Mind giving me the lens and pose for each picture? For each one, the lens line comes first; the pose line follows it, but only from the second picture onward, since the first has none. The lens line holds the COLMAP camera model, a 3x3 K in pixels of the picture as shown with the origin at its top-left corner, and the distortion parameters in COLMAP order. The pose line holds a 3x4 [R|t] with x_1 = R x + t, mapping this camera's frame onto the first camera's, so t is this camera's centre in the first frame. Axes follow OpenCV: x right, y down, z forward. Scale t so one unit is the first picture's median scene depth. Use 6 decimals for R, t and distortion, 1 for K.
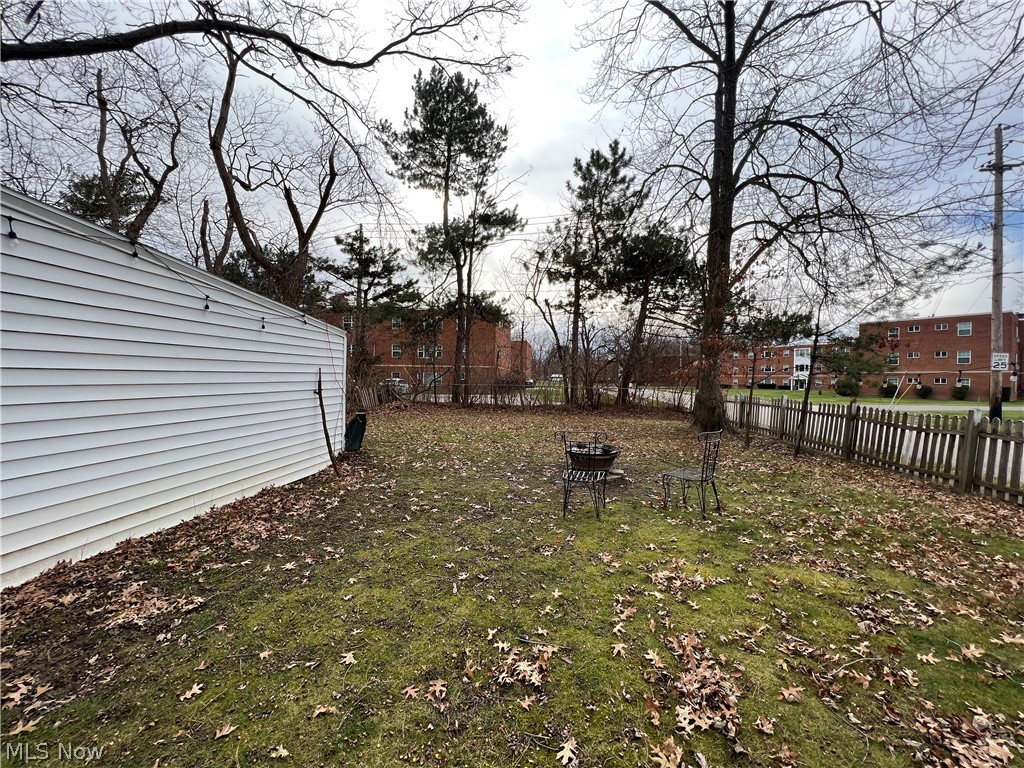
lens RADIAL K [[412.3, 0, 512.3], [0, 412.3, 382.5], [0, 0, 1]] dist [0.010800, -0.000208]
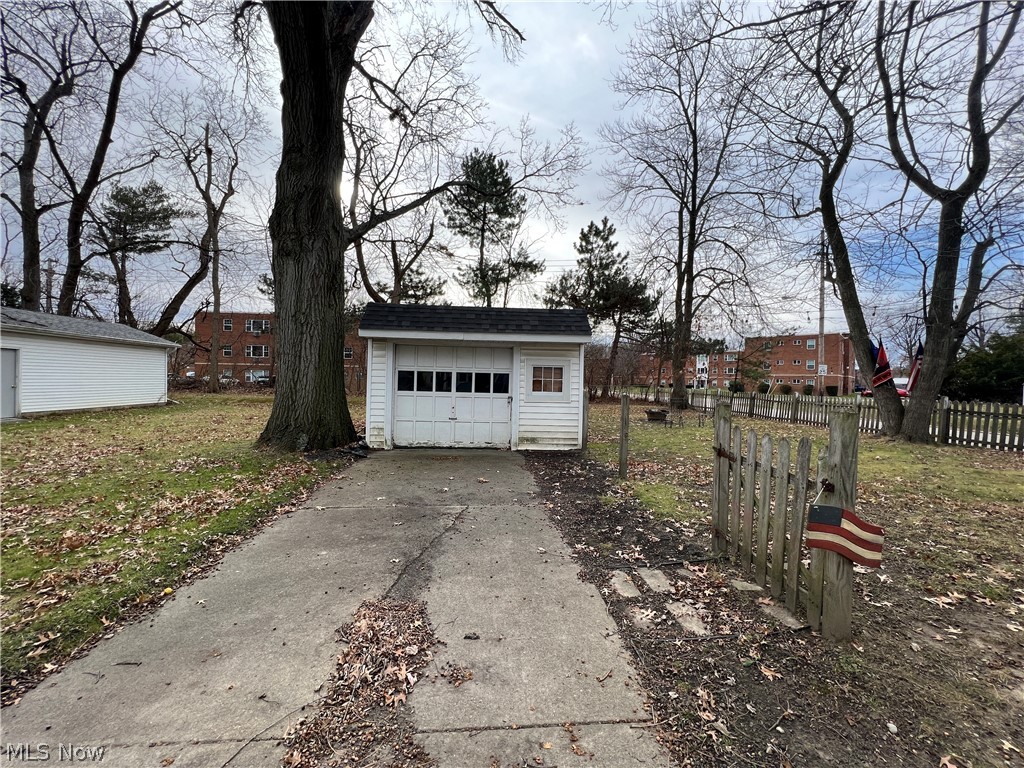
lens RADIAL K [[412.3, 0, 512.8], [0, 412.3, 381.8], [0, 0, 1]] dist [0.010800, -0.000208]
pose [[0.981717, 0.002995, 0.190322, -0.328033], [-0.002788, 0.999995, -0.001356, 0.002738], [-0.190325, 0.000801, 0.981721, -0.352318]]
